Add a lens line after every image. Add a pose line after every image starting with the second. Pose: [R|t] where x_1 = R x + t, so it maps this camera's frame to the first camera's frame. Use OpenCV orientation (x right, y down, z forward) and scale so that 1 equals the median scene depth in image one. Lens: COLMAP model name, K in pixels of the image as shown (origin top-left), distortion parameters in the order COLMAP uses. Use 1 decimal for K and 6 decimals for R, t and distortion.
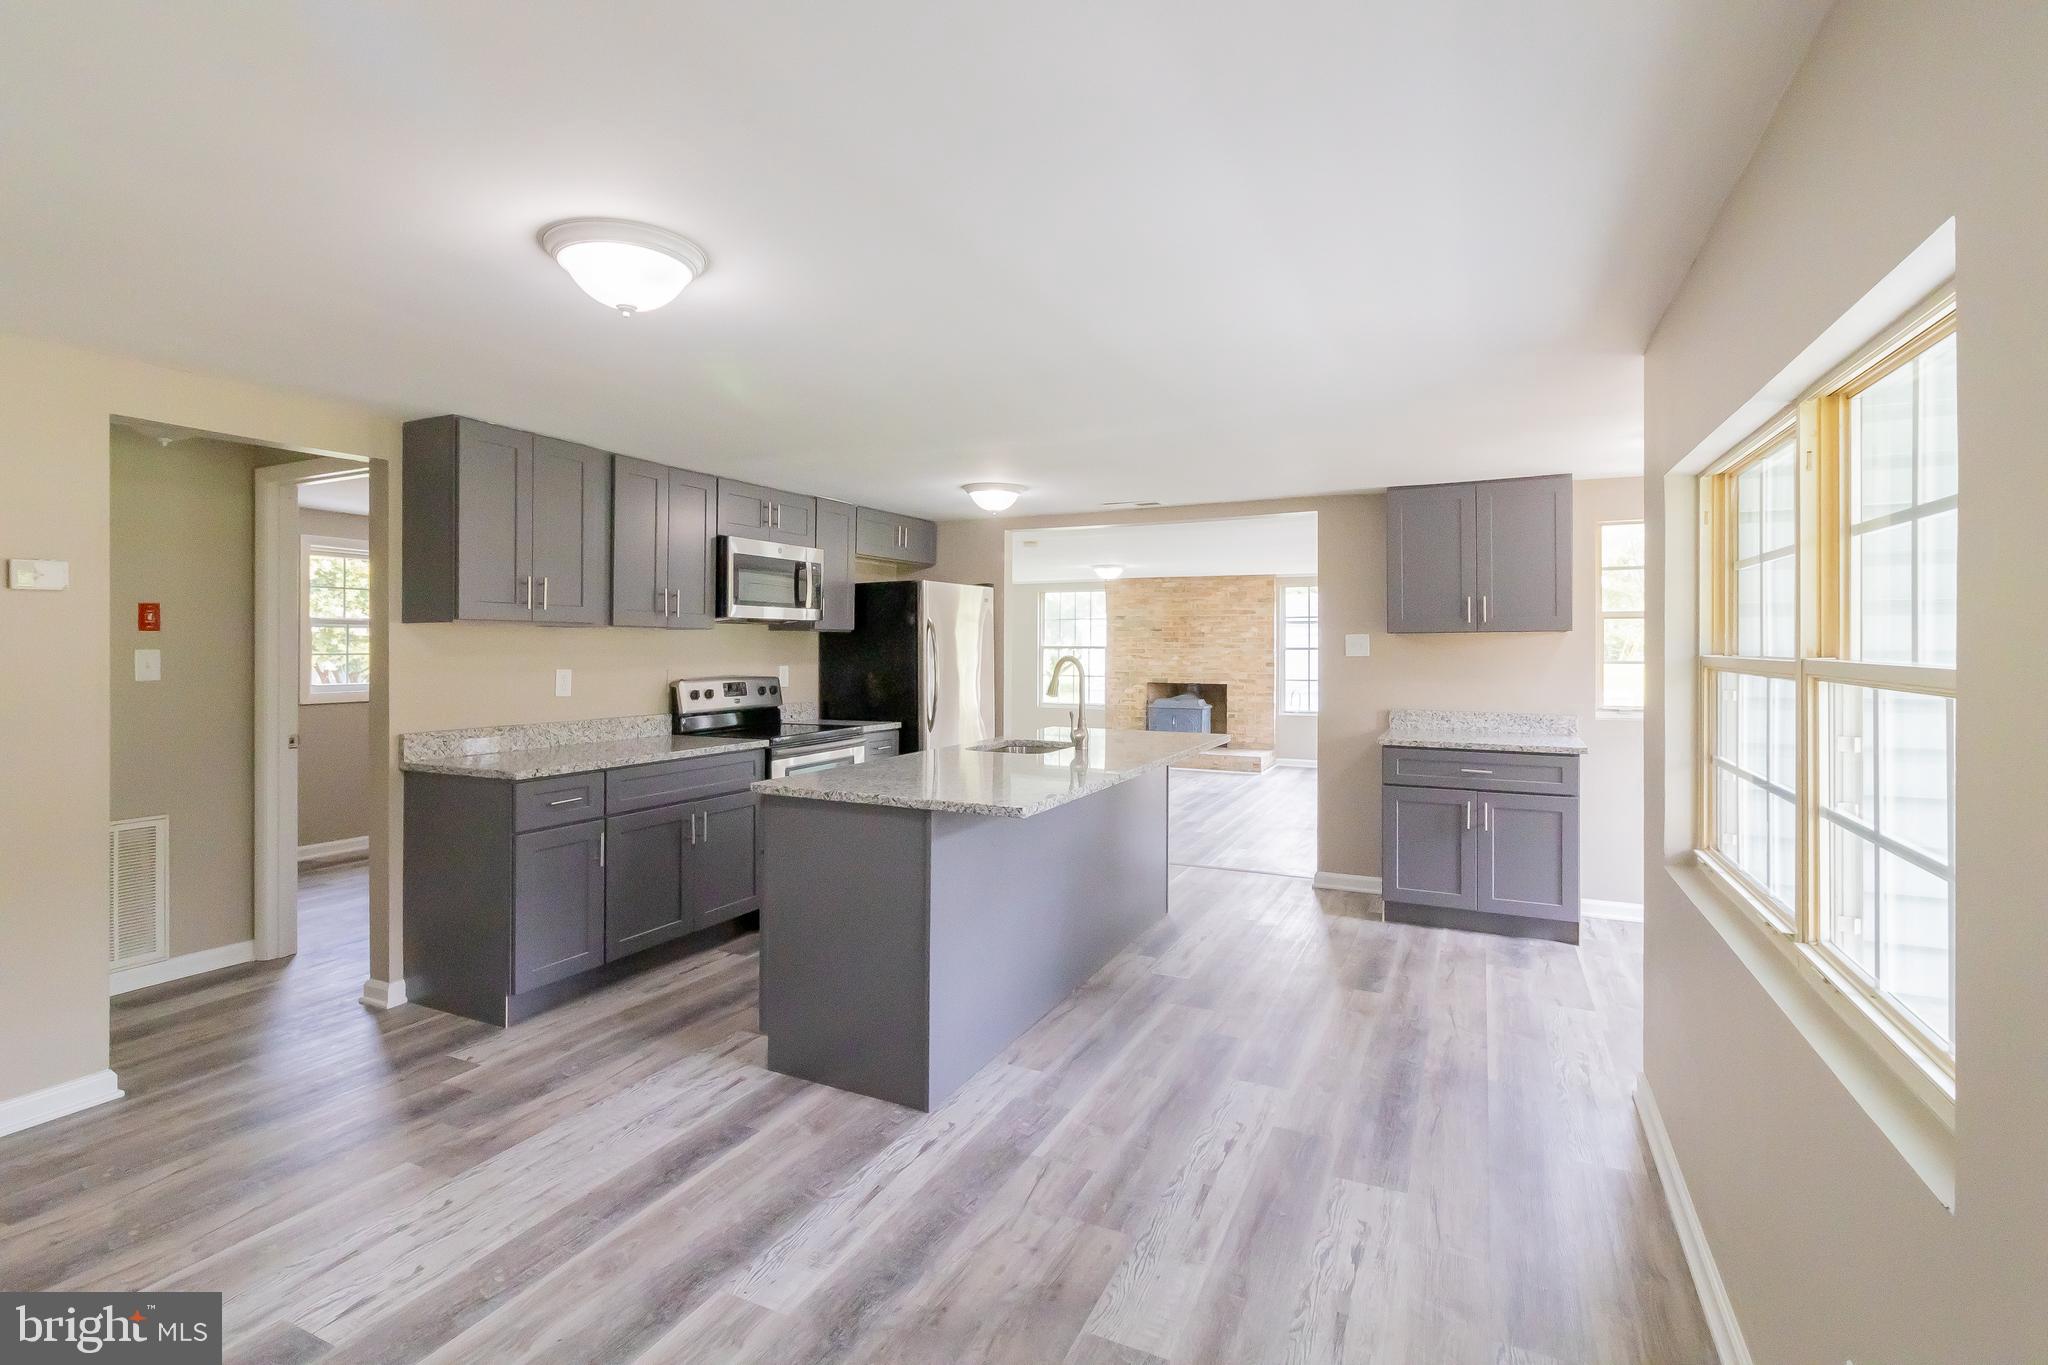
lens RADIAL K [[943.6, 0, 1020.4], [0, 943.6, 665.7], [0, 0, 1]] dist [-0.002453, 0.000822]
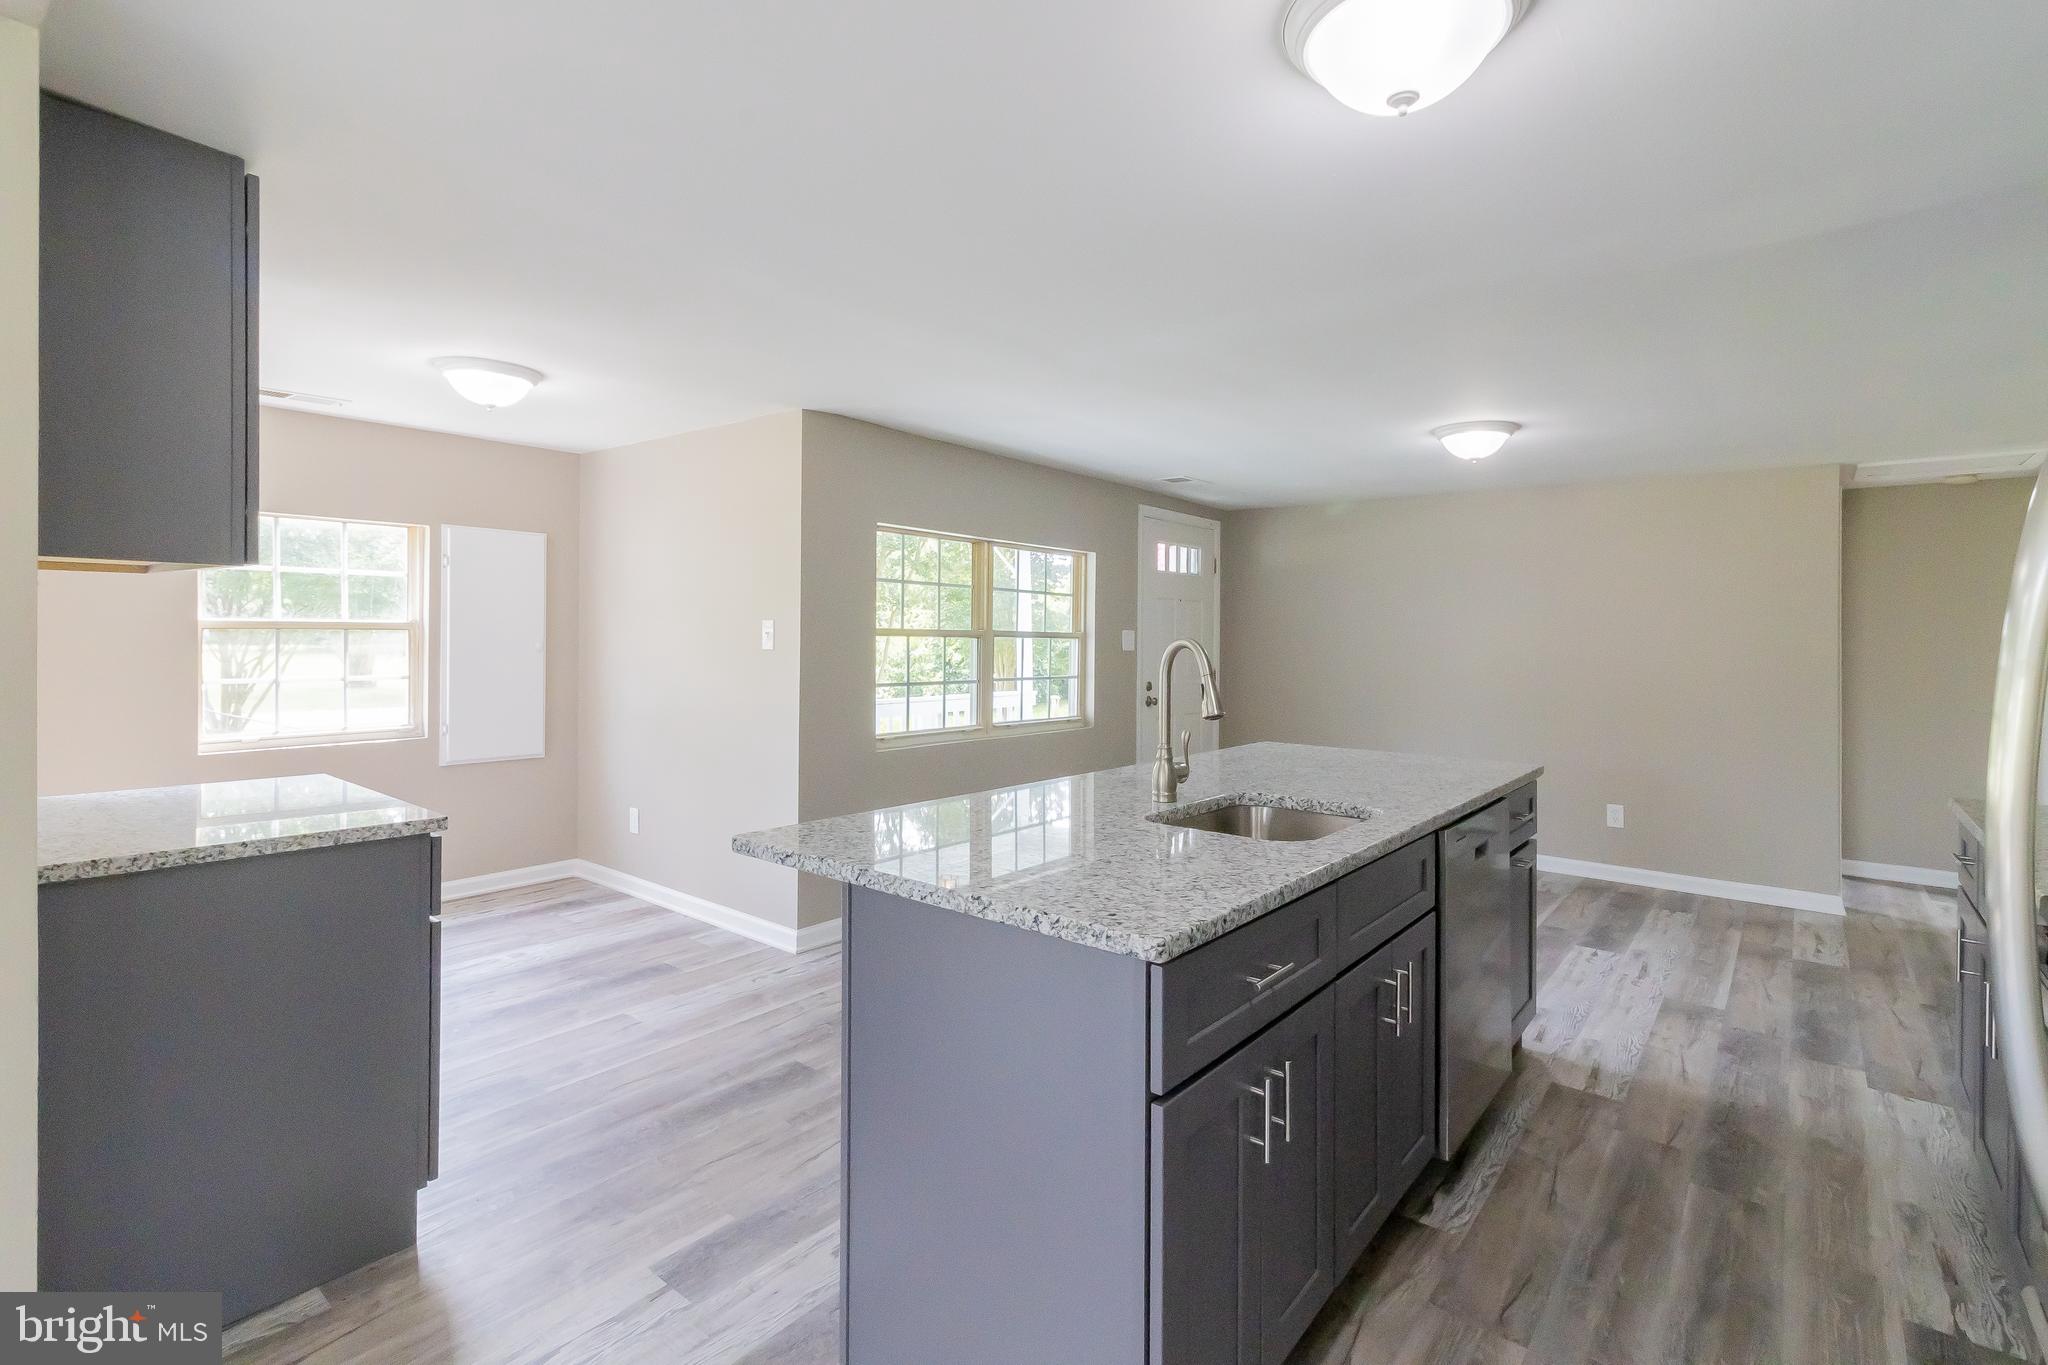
lens RADIAL K [[943.6, 0, 993.1], [0, 943.6, 622.5], [0, 0, 1]] dist [-0.002453, 0.000822]
pose [[-0.965113, -0.010297, 0.261631, 0.021947], [-0.007821, 0.999914, 0.010503, -0.035869], [-0.261716, 0.008090, -0.965111, 2.015933]]
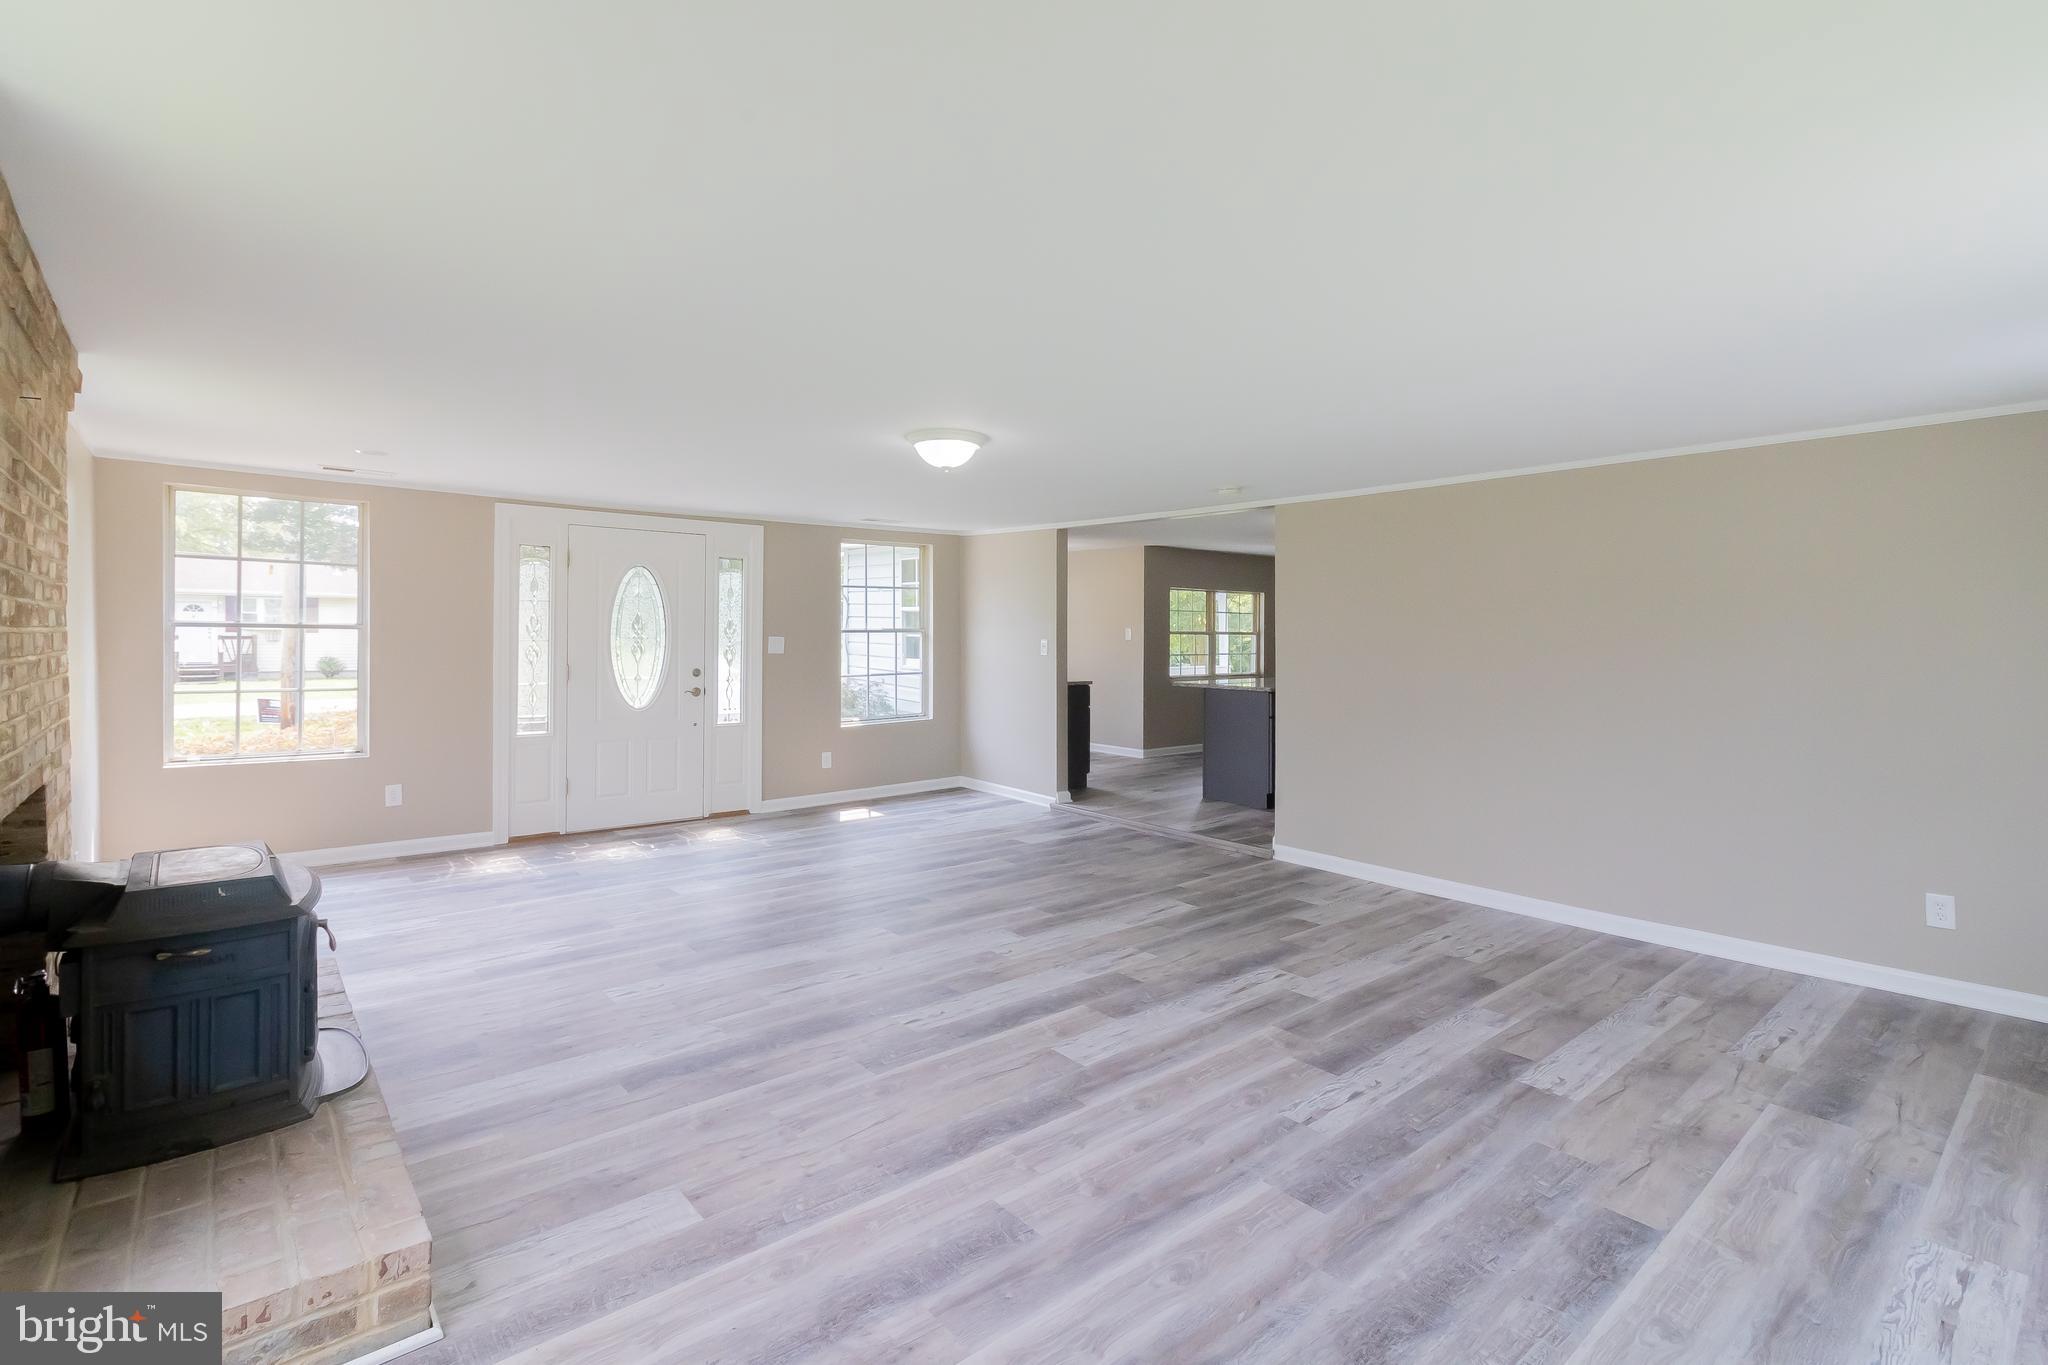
lens RADIAL K [[943.6, 0, 1039.2], [0, 943.6, 617.3], [0, 0, 1]] dist [-0.002453, 0.000822]
pose [[-0.921876, -0.006509, 0.387431, -0.130494], [-0.003163, 0.999952, 0.009275, -0.060338], [-0.387473, 0.007325, -0.921852, 2.905670]]
